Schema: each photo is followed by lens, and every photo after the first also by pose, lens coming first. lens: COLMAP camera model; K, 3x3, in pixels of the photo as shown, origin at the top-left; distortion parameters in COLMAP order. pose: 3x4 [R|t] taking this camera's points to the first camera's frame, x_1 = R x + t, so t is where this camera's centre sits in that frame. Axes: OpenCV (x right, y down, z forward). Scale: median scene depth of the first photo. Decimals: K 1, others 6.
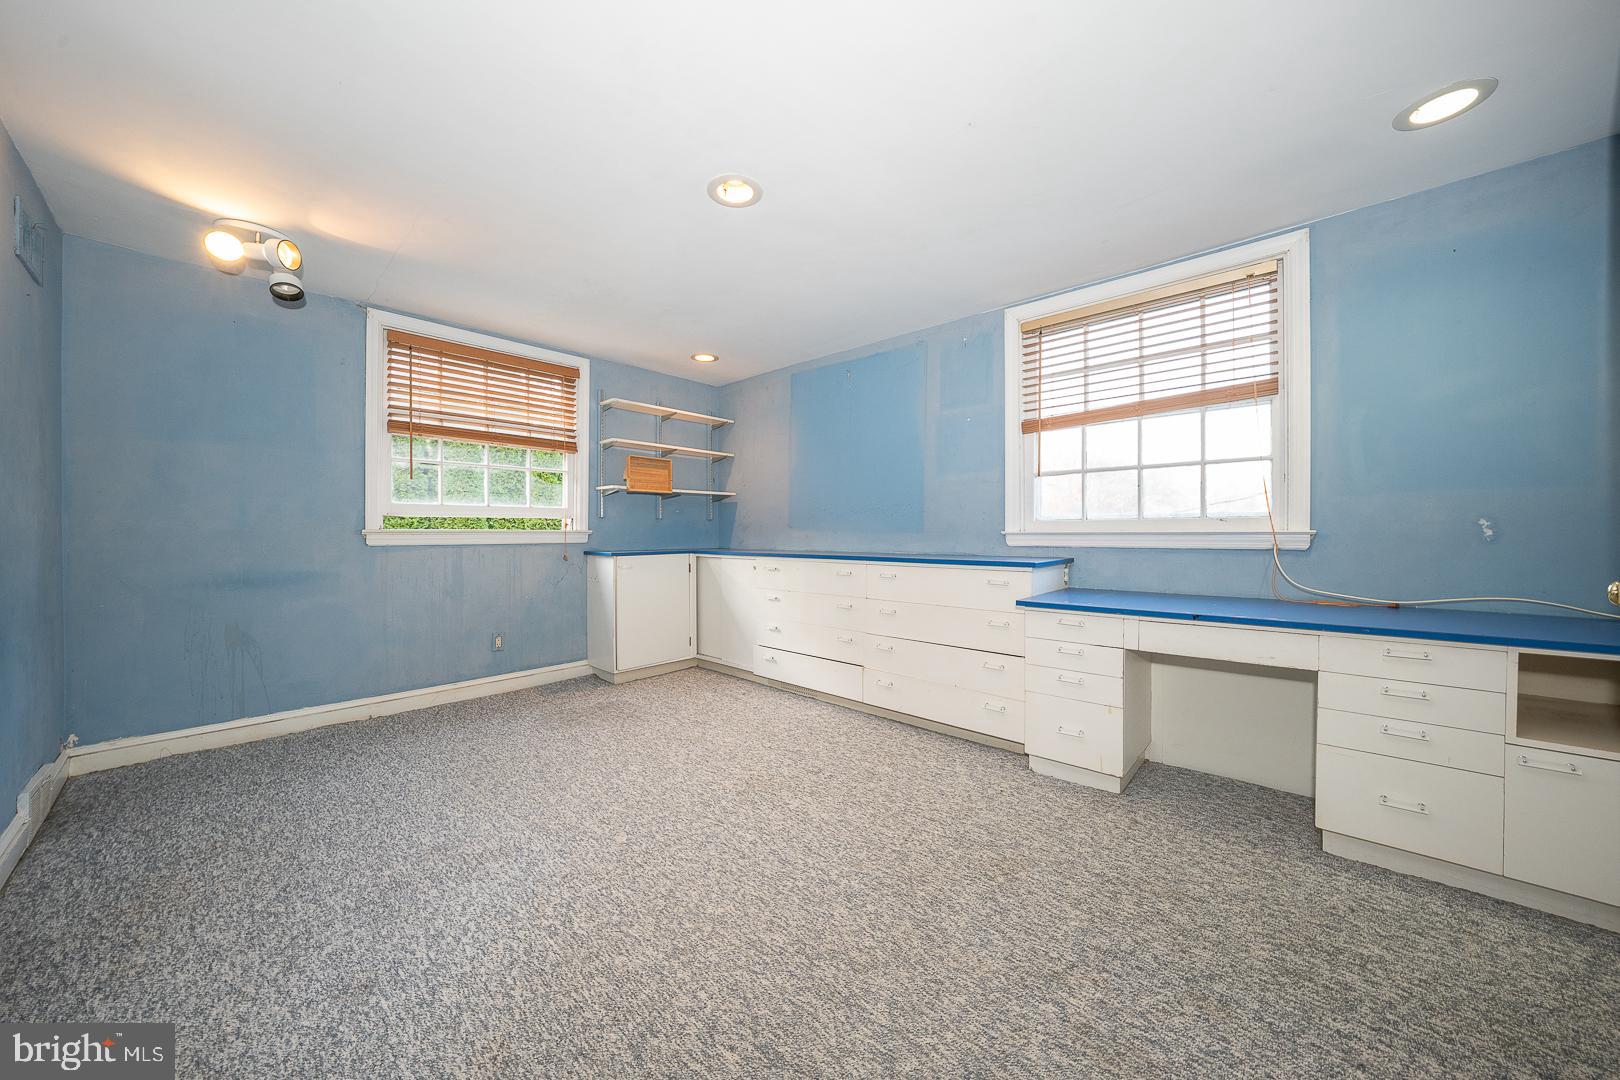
lens RADIAL K [[553.2, 0, 813.3], [0, 553.2, 534.7], [0, 0, 1]] dist [-0.023450, 0.000758]
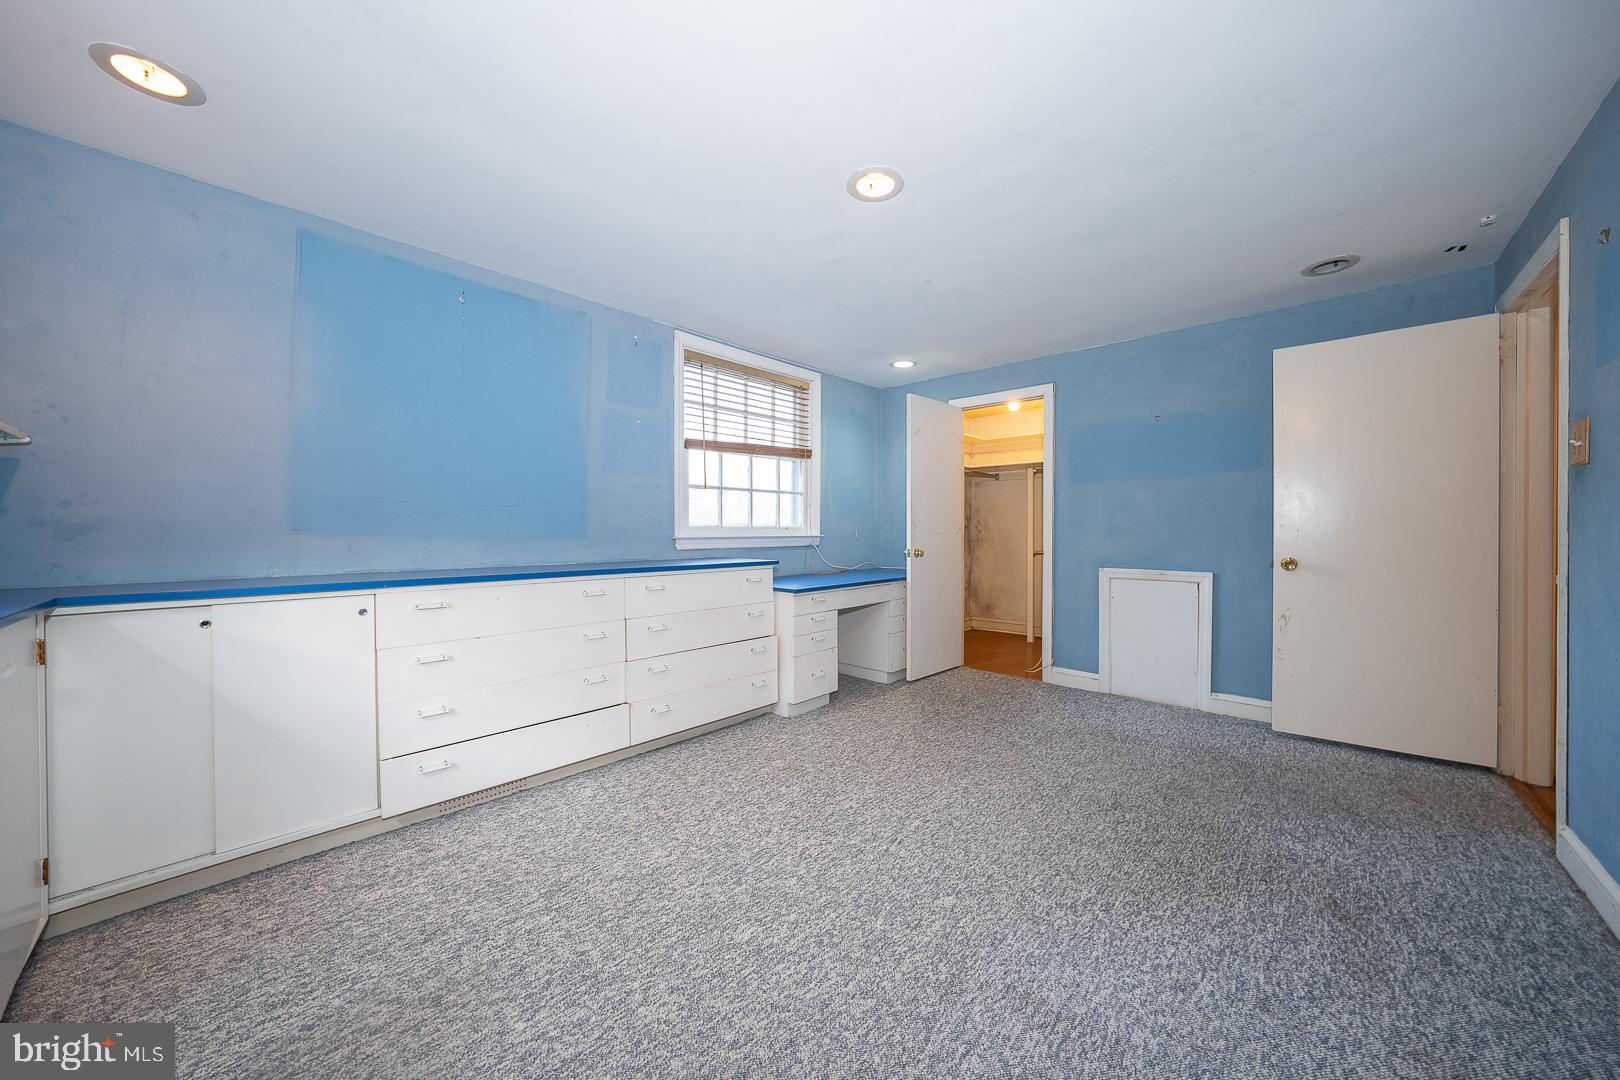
lens RADIAL K [[553.2, 0, 810.3], [0, 553.2, 536.6], [0, 0, 1]] dist [-0.023450, 0.000758]
pose [[0.022508, -0.007999, 0.999715, -0.814911], [0.005893, 0.999952, 0.007868, -0.013946], [-0.999729, 0.005714, 0.022554, 0.808258]]
